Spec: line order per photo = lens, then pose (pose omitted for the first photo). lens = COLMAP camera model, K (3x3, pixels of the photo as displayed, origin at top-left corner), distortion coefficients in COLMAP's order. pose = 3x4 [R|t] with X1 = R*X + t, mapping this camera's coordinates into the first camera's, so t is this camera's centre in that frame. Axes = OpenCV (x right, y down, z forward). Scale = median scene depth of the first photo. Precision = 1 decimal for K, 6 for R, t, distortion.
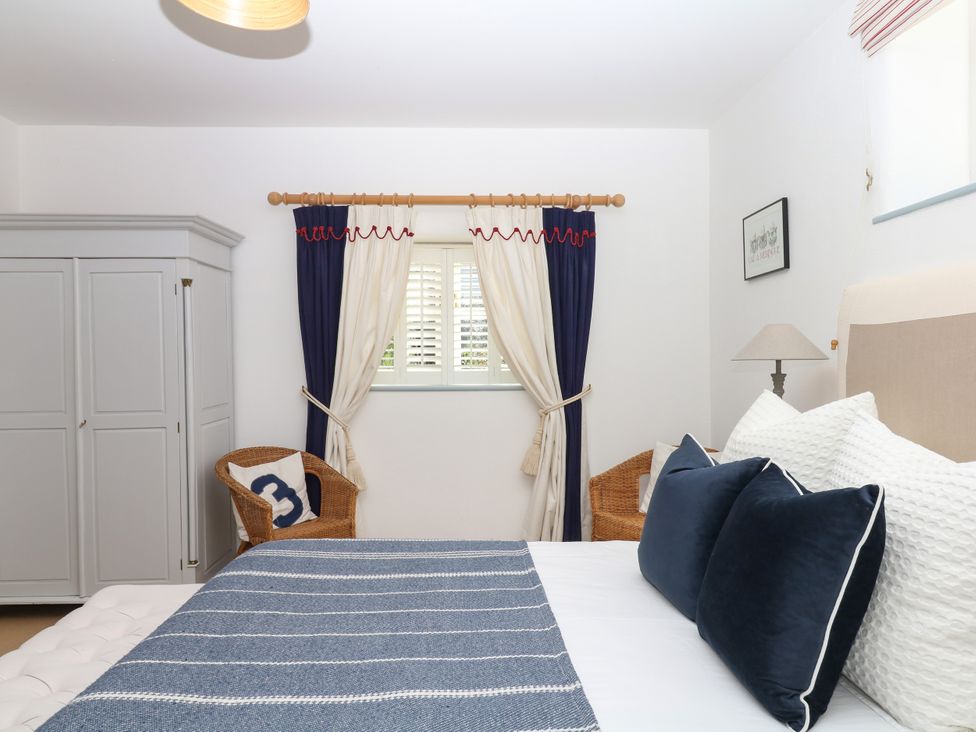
lens RADIAL K [[706.3, 0, 489.6], [0, 706.3, 362.3], [0, 0, 1]] dist [0.007564, -0.002107]
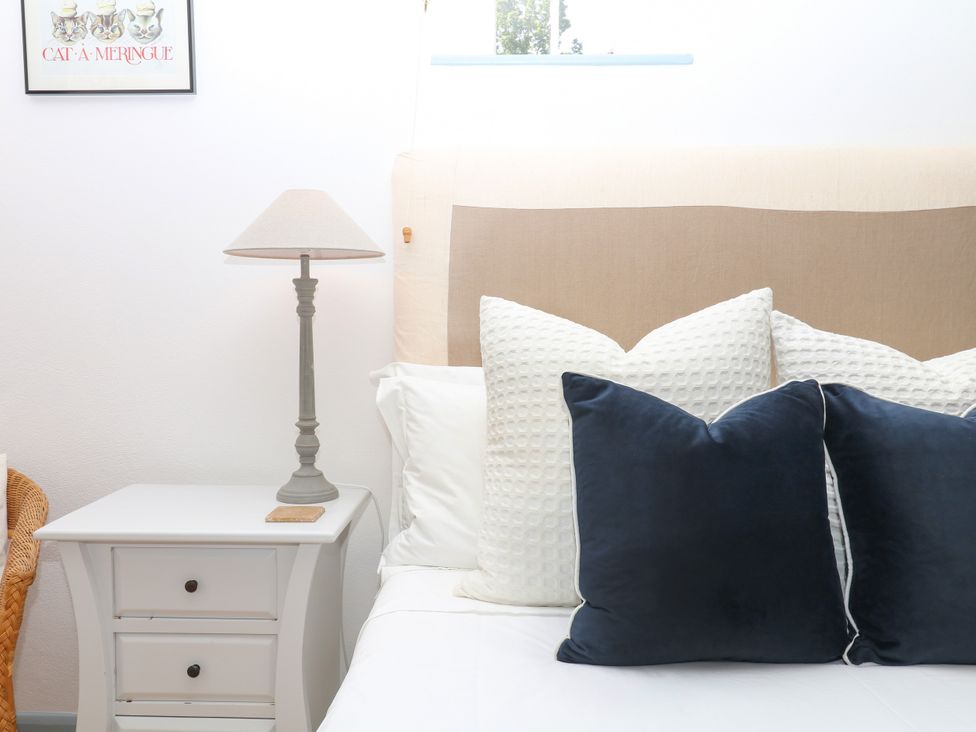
lens RADIAL K [[706.3, 0, 489.6], [0, 706.3, 362.3], [0, 0, 1]] dist [0.007564, -0.002107]
pose [[0.057588, -0.108688, 0.992406, -0.147067], [-0.002481, 0.994037, 0.109011, 0.018049], [-0.998337, -0.008740, 0.056975, 0.709750]]
